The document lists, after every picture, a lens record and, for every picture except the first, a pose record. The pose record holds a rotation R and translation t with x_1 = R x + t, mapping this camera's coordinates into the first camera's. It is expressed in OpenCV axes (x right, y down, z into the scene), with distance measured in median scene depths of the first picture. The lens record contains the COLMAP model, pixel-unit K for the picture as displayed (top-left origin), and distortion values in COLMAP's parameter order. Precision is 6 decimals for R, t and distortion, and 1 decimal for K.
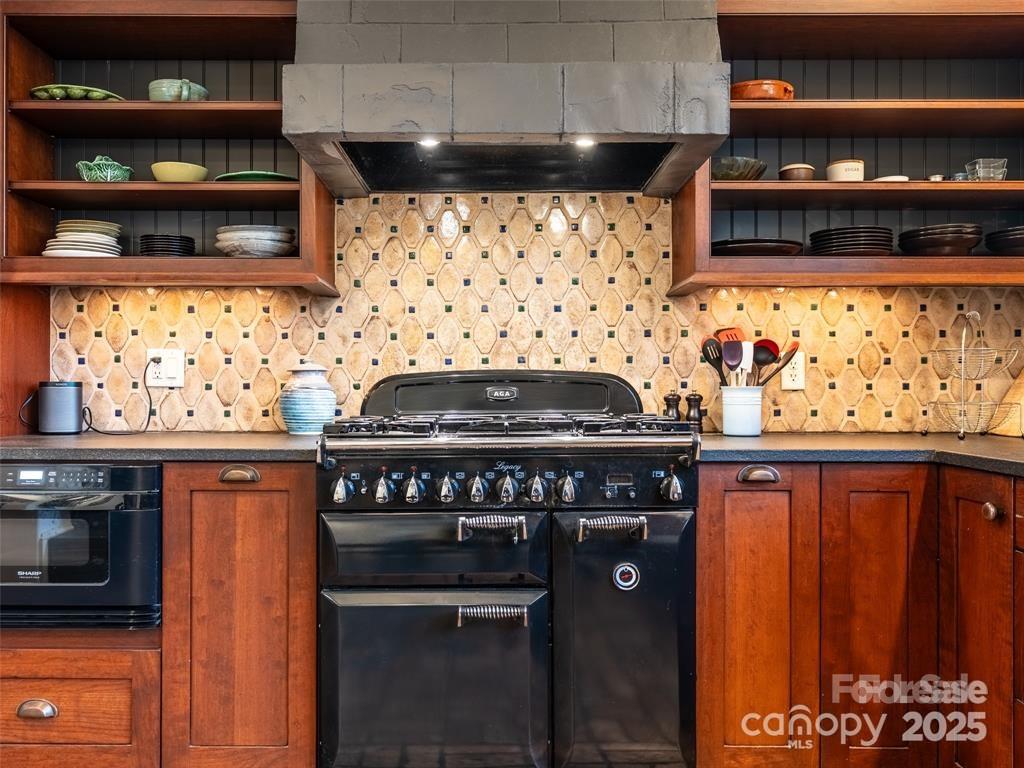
lens RADIAL K [[816.2, 0, 482.6], [0, 816.2, 390.2], [0, 0, 1]] dist [-0.003736, 0.009633]
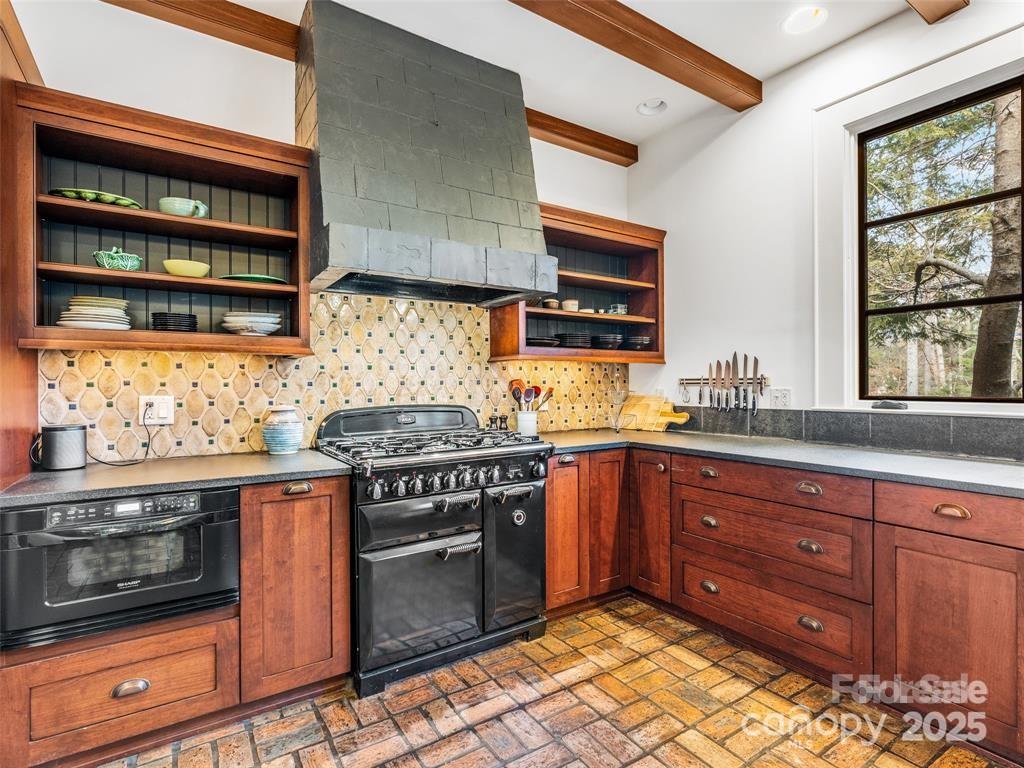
lens RADIAL K [[531.9, 0, 519.9], [0, 531.9, 386.8], [0, 0, 1]] dist [-0.009086, 0.001592]
pose [[0.823305, -0.009792, 0.567514, -0.428031], [0.007491, 0.999952, 0.006386, -0.072304], [-0.567549, -0.001007, 0.823339, -0.032392]]
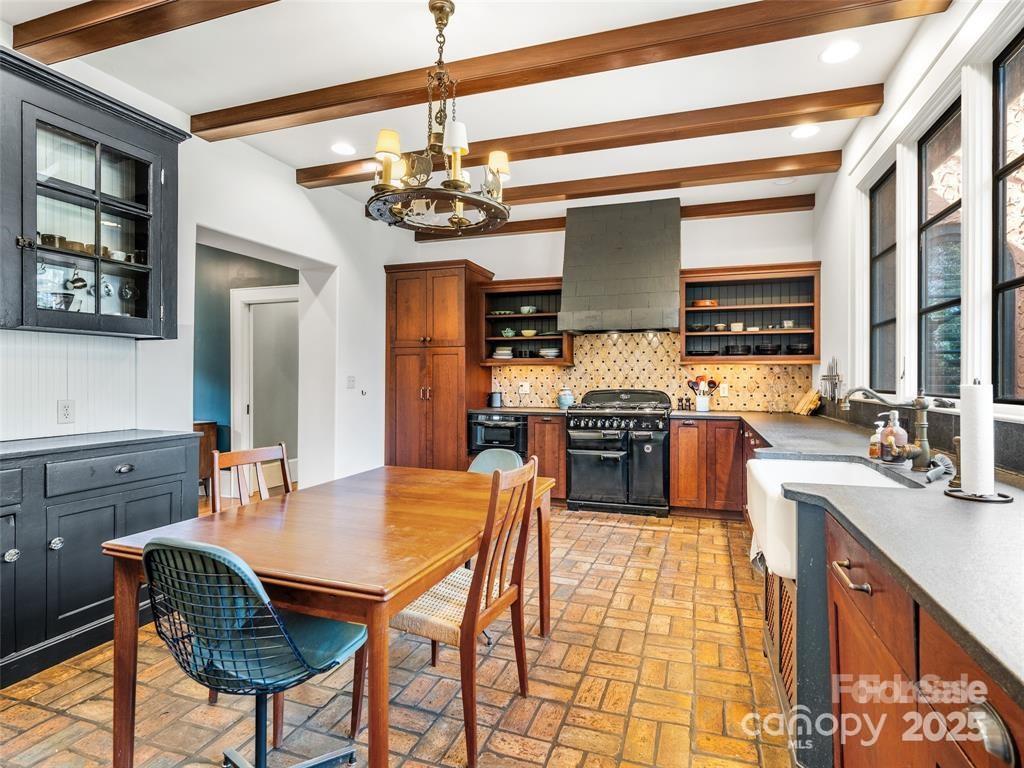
lens RADIAL K [[531.9, 0, 507.3], [0, 531.9, 379.9], [0, 0, 1]] dist [-0.009086, 0.001592]
pose [[0.942063, -0.000291, -0.335437, 0.306492], [0.000893, 0.999998, 0.001642, -0.070525], [0.335436, -0.001846, 0.942061, -1.185579]]
